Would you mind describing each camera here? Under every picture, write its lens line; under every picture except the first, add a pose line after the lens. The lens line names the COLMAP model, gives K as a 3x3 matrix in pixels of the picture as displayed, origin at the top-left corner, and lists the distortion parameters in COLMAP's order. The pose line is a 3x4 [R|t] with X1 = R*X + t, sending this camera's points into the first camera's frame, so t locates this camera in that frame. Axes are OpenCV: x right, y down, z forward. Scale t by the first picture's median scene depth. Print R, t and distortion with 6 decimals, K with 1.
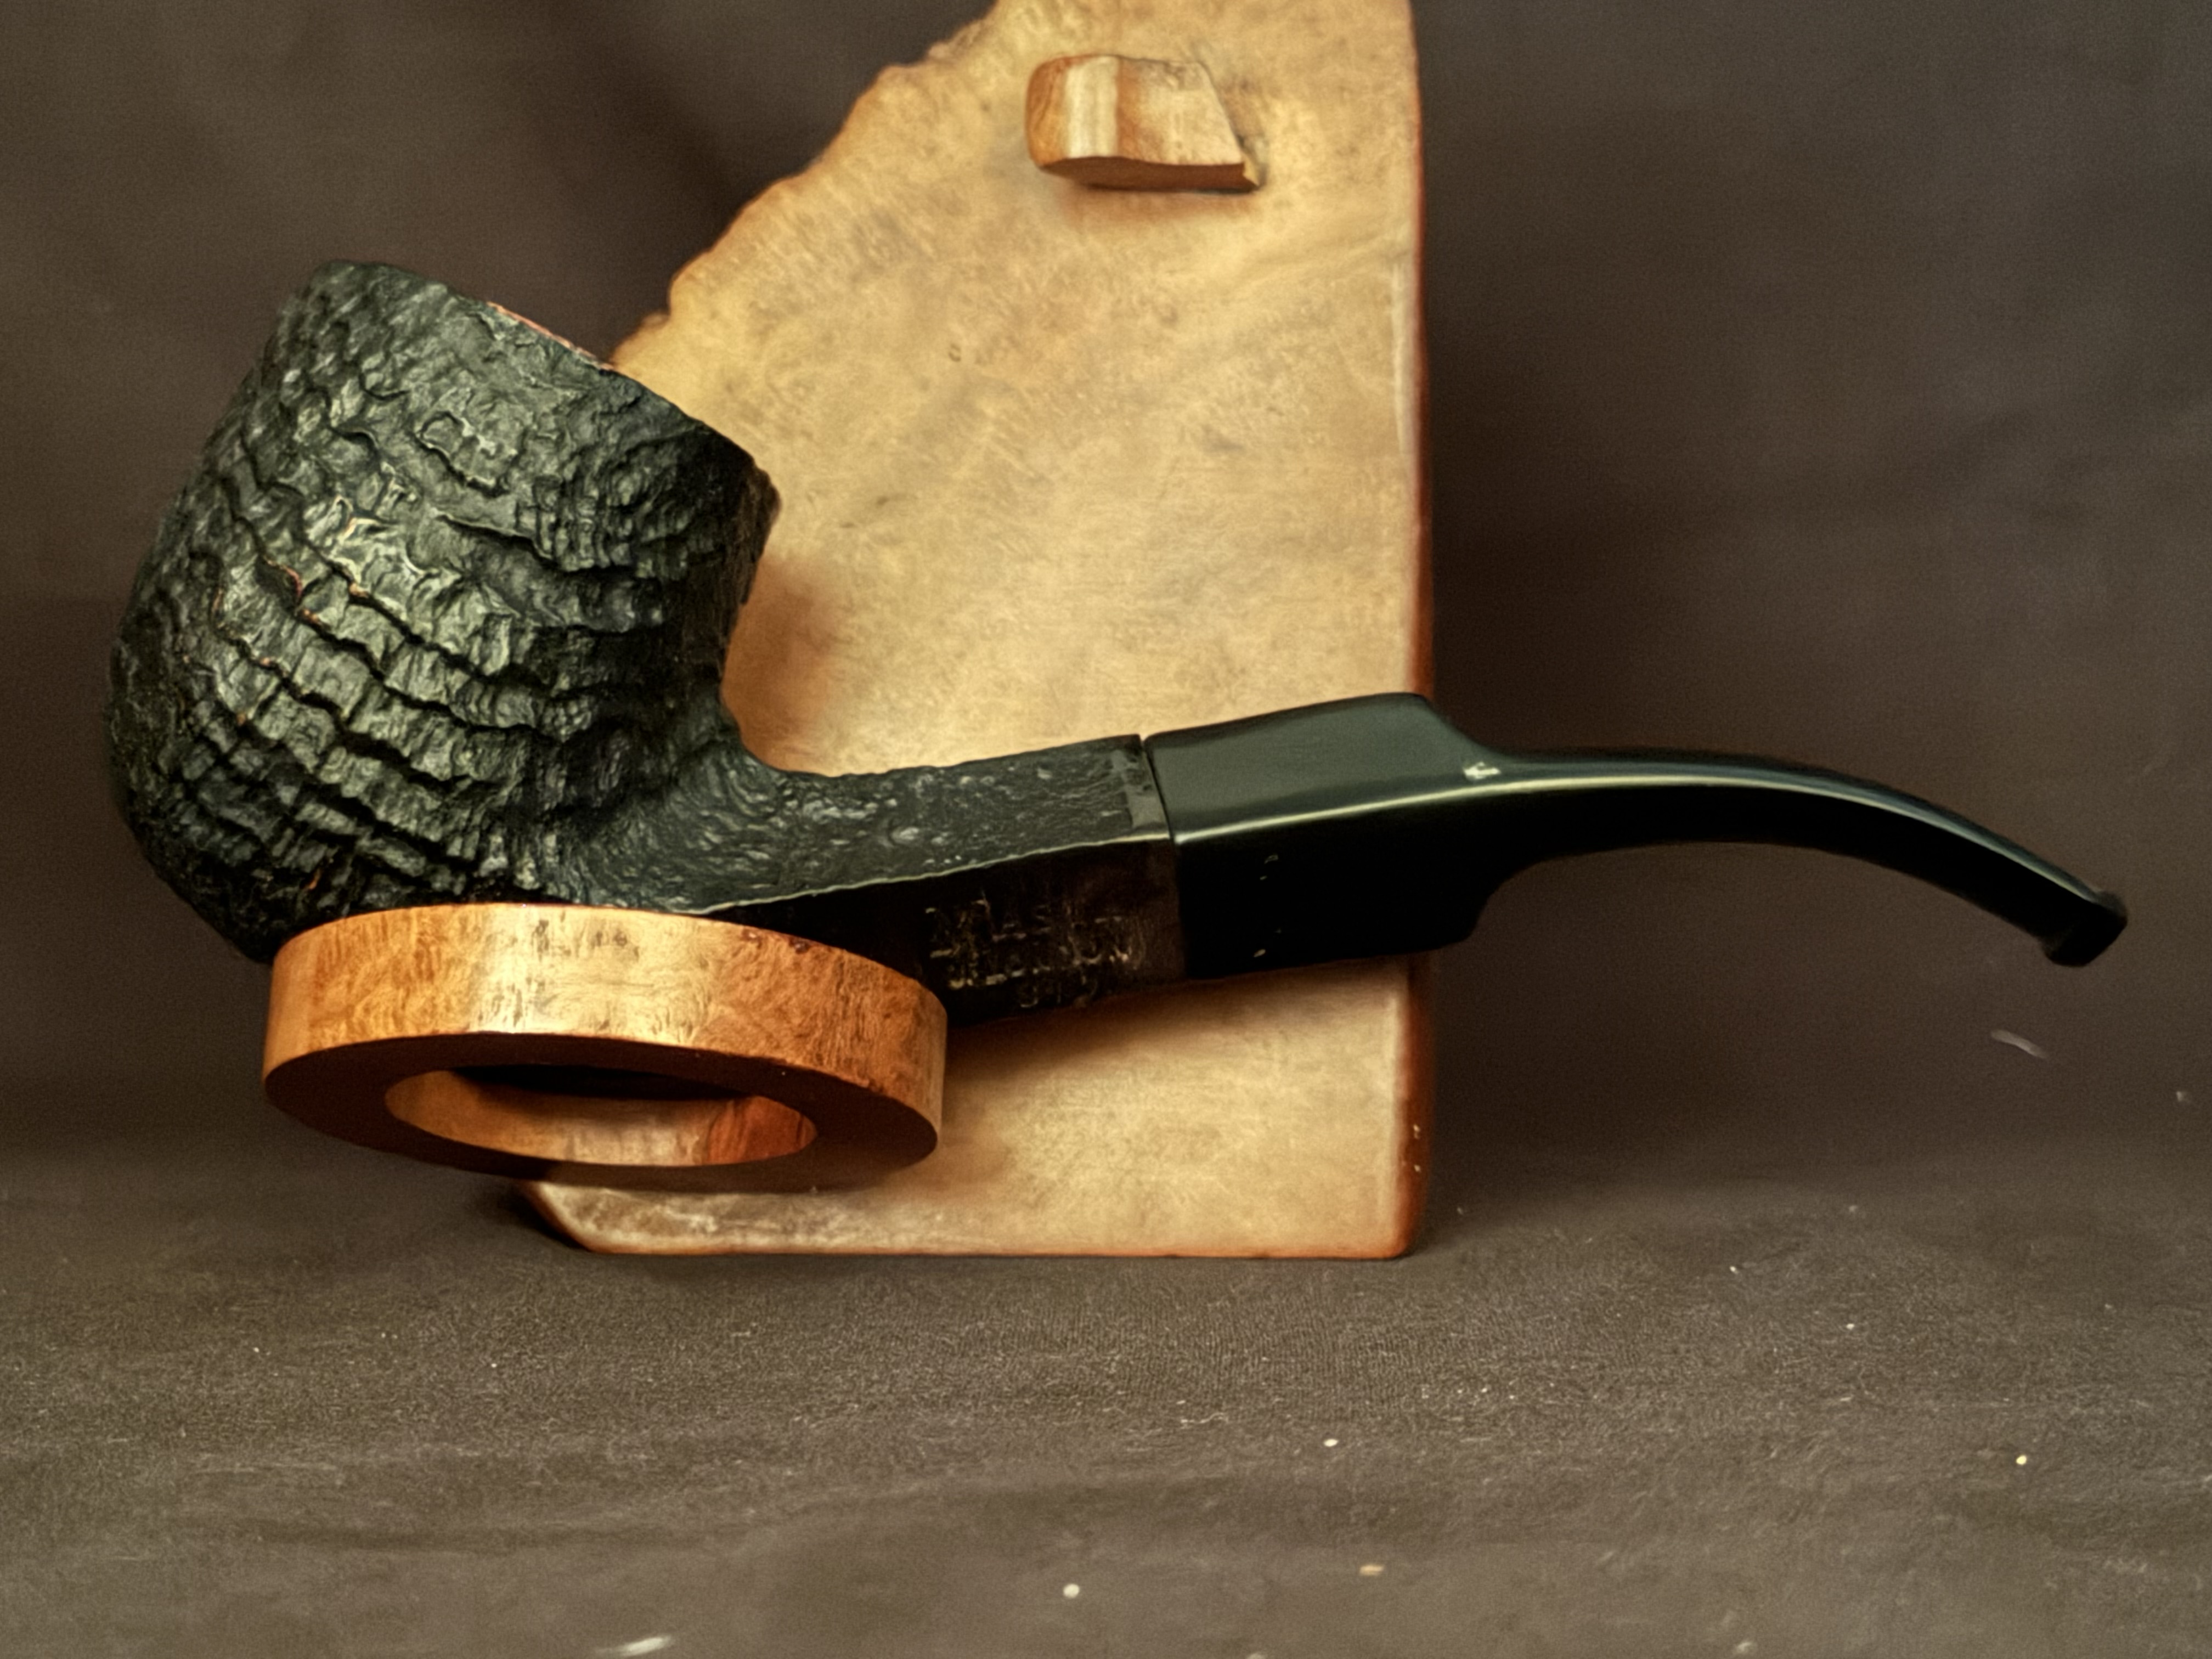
lens RADIAL K [[5592.8, 0, 1098.8], [0, 5592.8, 826.6], [0, 0, 1]] dist [0.120100, 0.000000]
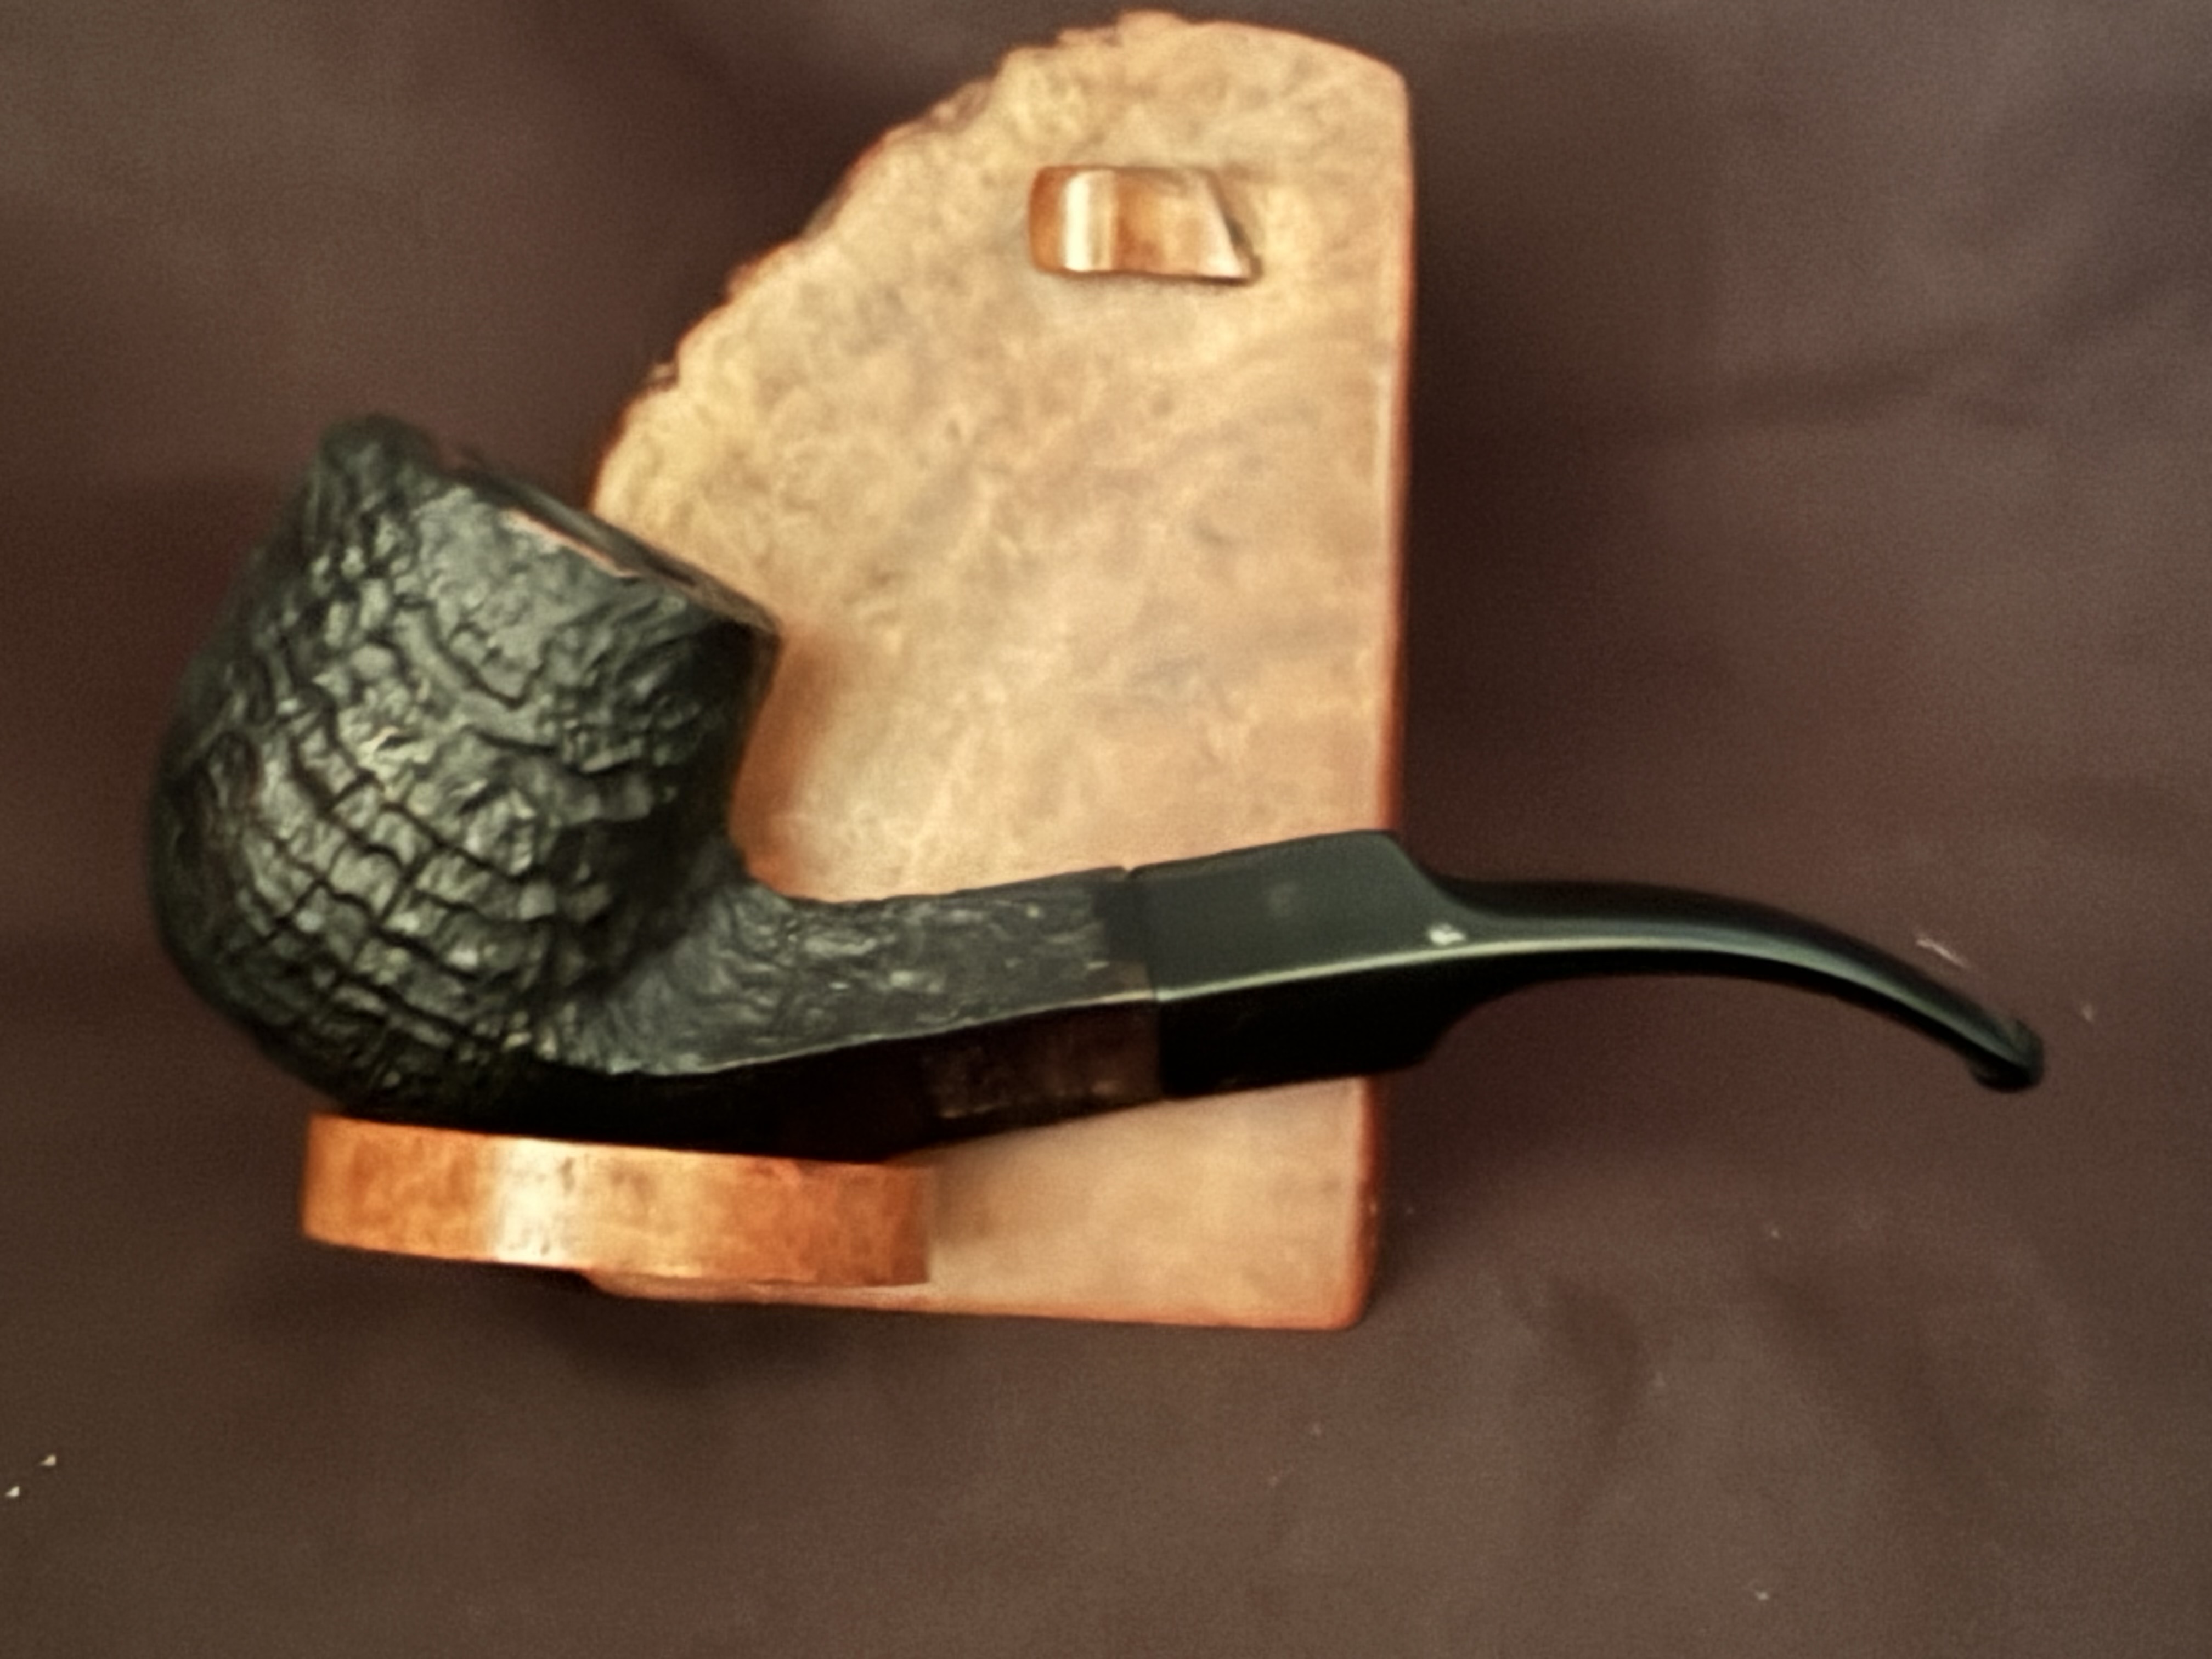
lens RADIAL K [[5592.8, 0, 1099.9], [0, 5592.8, 834.6], [0, 0, 1]] dist [0.120100, 0.000000]
pose [[0.999623, 0.022083, 0.016287, -0.014724], [-0.025521, 0.966285, 0.256208, -0.294121], [-0.010080, -0.256527, 0.966485, -0.020886]]
